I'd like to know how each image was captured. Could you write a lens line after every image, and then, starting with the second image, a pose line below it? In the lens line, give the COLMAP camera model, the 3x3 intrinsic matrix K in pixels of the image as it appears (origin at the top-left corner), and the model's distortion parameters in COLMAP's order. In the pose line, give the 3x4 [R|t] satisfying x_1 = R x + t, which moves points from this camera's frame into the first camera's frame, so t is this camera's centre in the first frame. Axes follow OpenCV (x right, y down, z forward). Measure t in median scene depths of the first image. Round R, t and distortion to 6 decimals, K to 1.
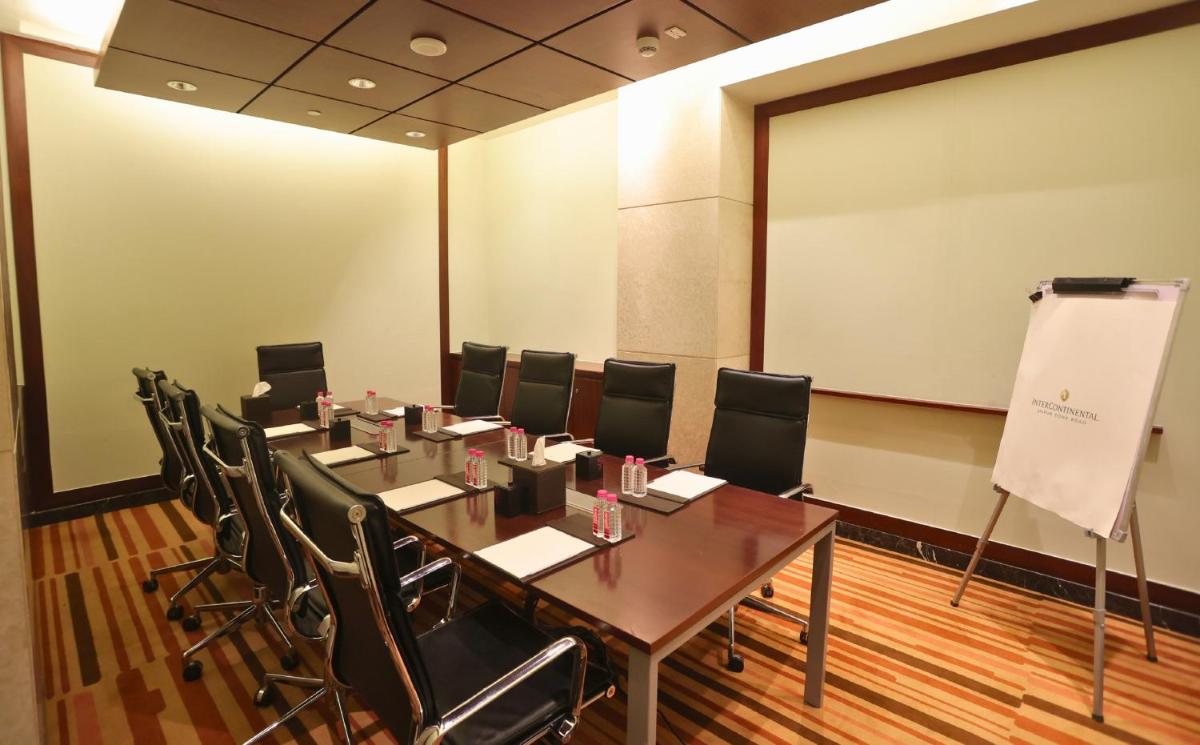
lens RADIAL K [[576.6, 0, 598.6], [0, 576.6, 354.4], [0, 0, 1]] dist [-0.079477, 0.026833]
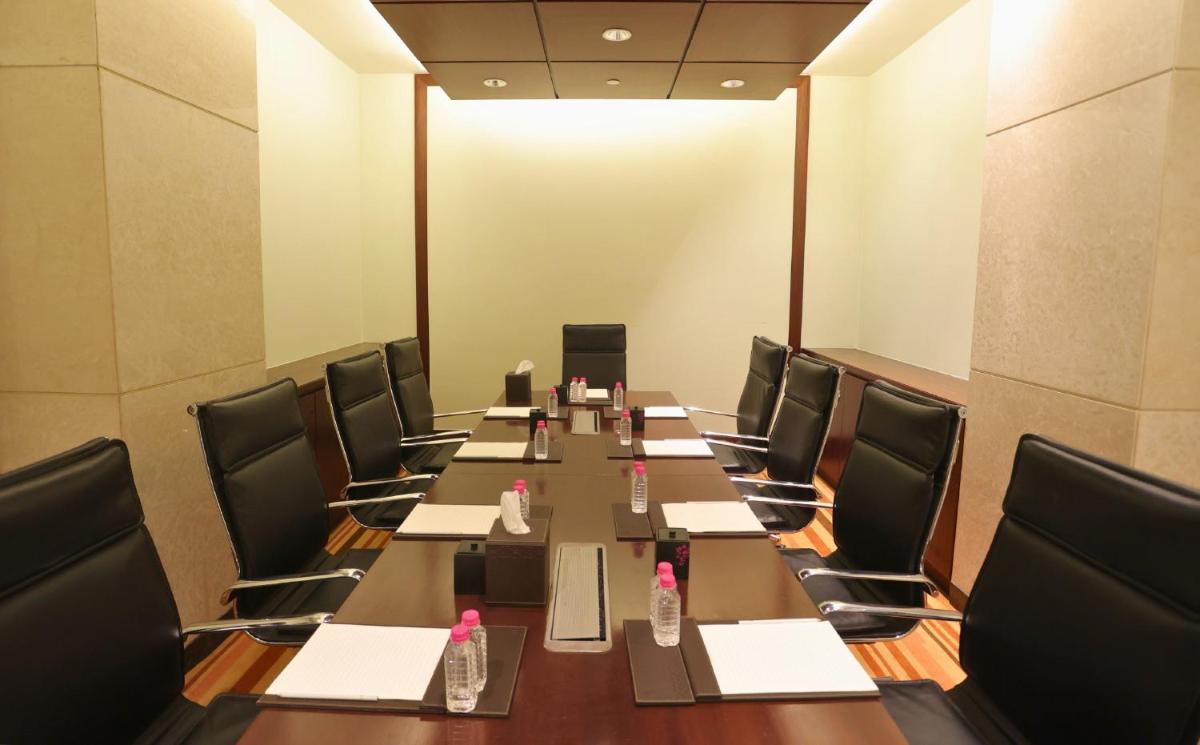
lens RADIAL K [[596.4, 0, 587.8], [0, 596.4, 336.6], [0, 0, 1]] dist [-0.064138, 0.031224]
pose [[0.680807, 0.076122, -0.728496, 0.222542], [-0.081198, 0.996298, 0.028222, -0.028102], [0.727948, 0.039938, 0.684468, 0.303846]]
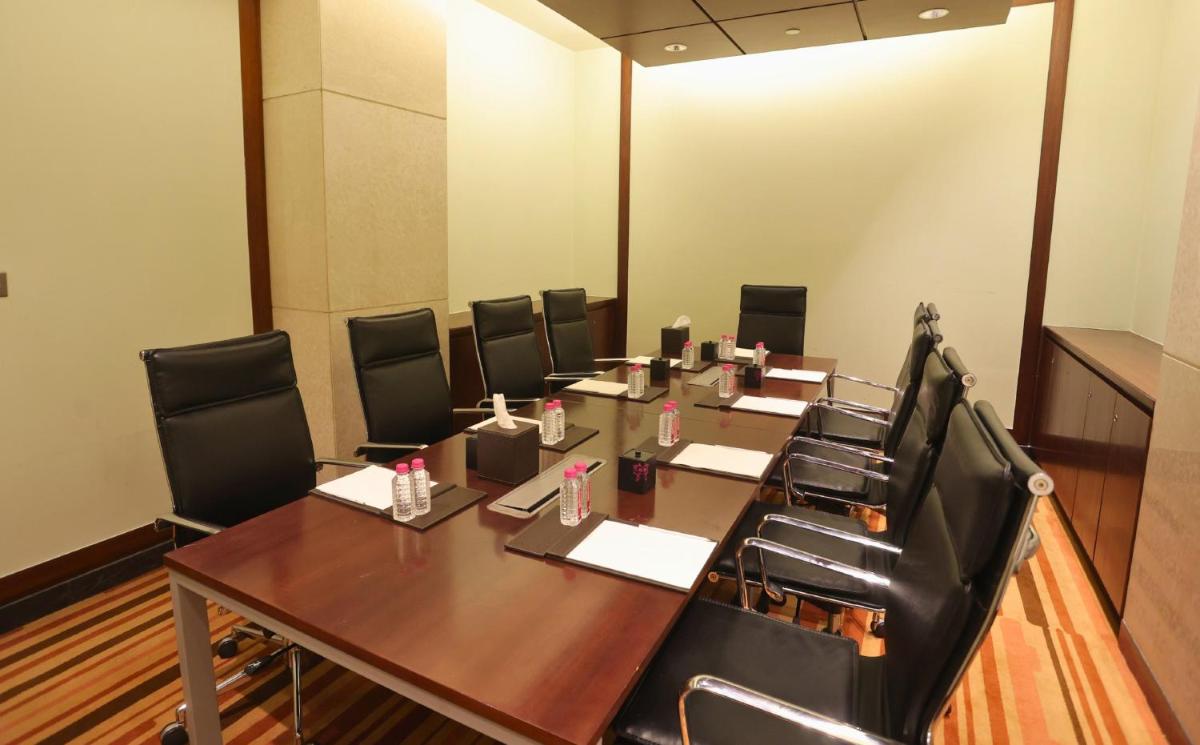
lens RADIAL K [[622.3, 0, 579.4], [0, 622.3, 318.4], [0, 0, 1]] dist [-0.037830, 0.000831]
pose [[0.263793, 0.126367, -0.956266, 0.408680], [-0.108612, 0.988968, 0.100727, -0.036619], [0.958445, 0.077291, 0.274607, 0.434646]]
